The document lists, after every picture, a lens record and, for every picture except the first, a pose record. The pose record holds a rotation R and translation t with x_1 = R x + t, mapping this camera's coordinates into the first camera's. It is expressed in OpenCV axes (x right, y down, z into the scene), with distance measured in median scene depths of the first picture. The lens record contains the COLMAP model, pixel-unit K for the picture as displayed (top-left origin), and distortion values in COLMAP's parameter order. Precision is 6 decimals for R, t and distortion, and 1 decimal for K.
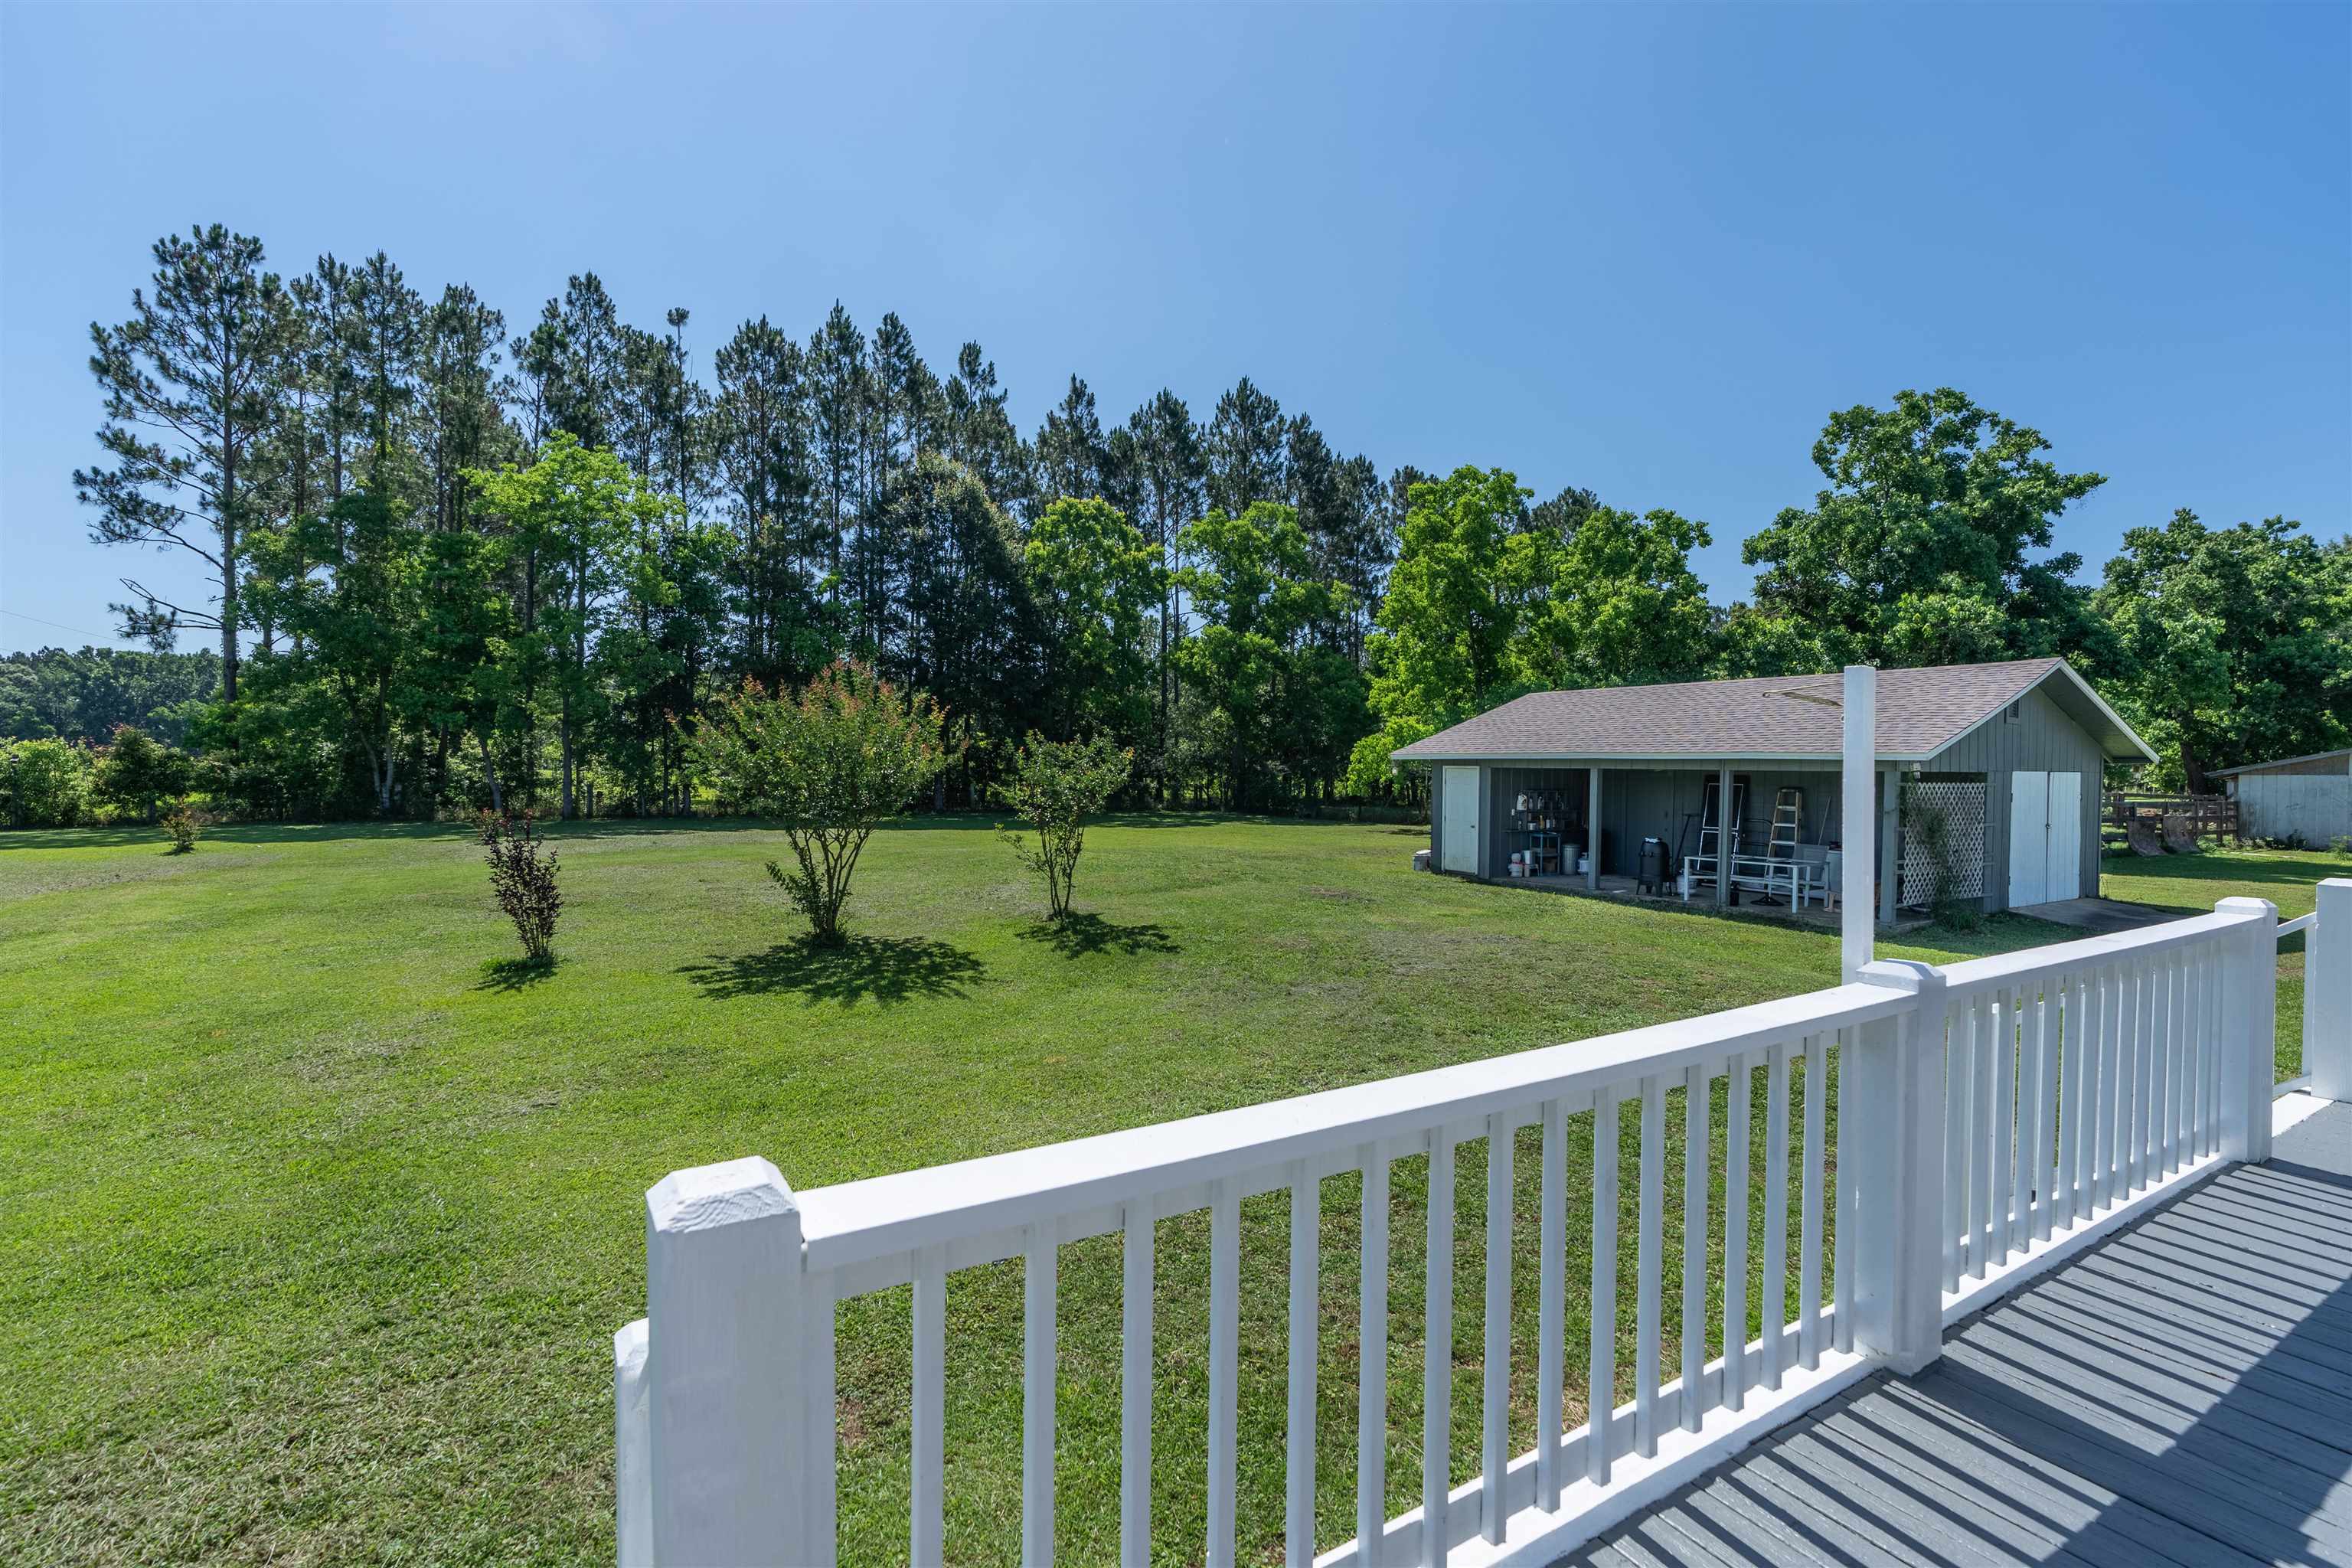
lens RADIAL K [[1072.2, 0, 1176.0], [0, 1072.2, 784.0], [0, 0, 1]] dist [-0.000581, 0.000293]
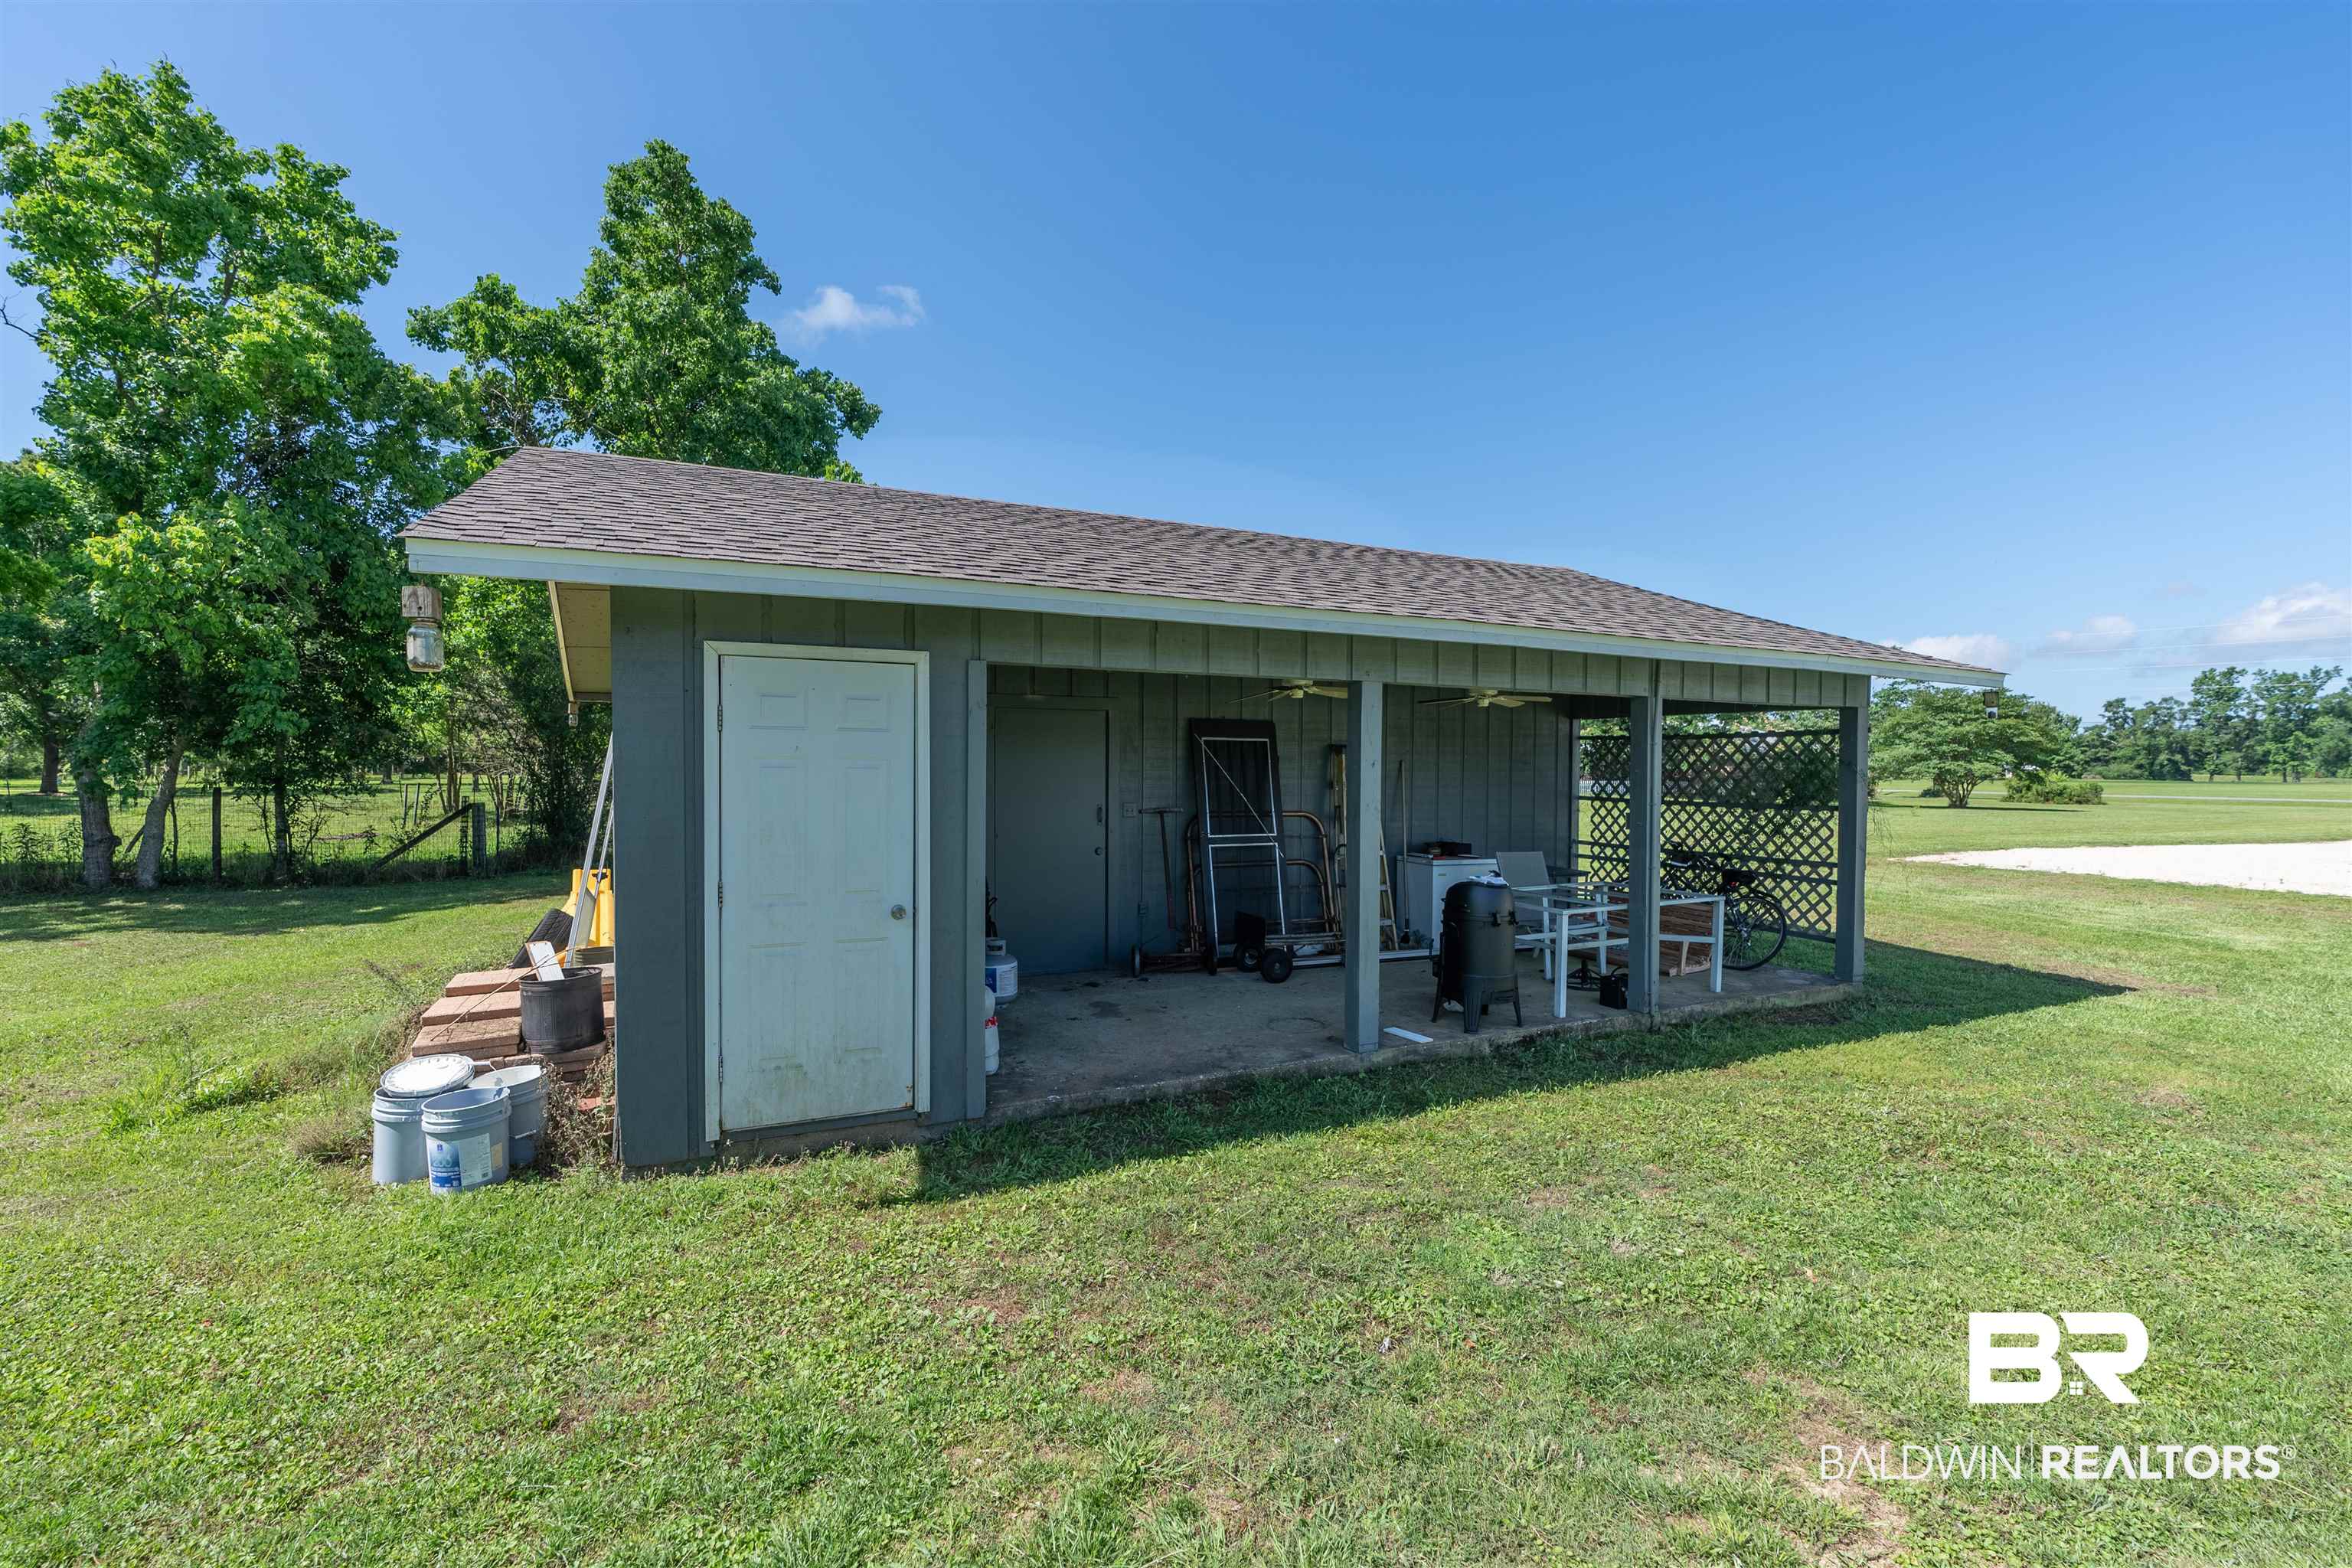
lens RADIAL K [[1072.2, 0, 1176.0], [0, 1072.2, 784.0], [0, 0, 1]] dist [-0.000581, 0.000293]
pose [[0.090397, -0.025079, 0.995590, 0.043792], [0.010956, 0.999647, 0.024187, 0.004908], [-0.995846, 0.008722, 0.090639, 0.913974]]
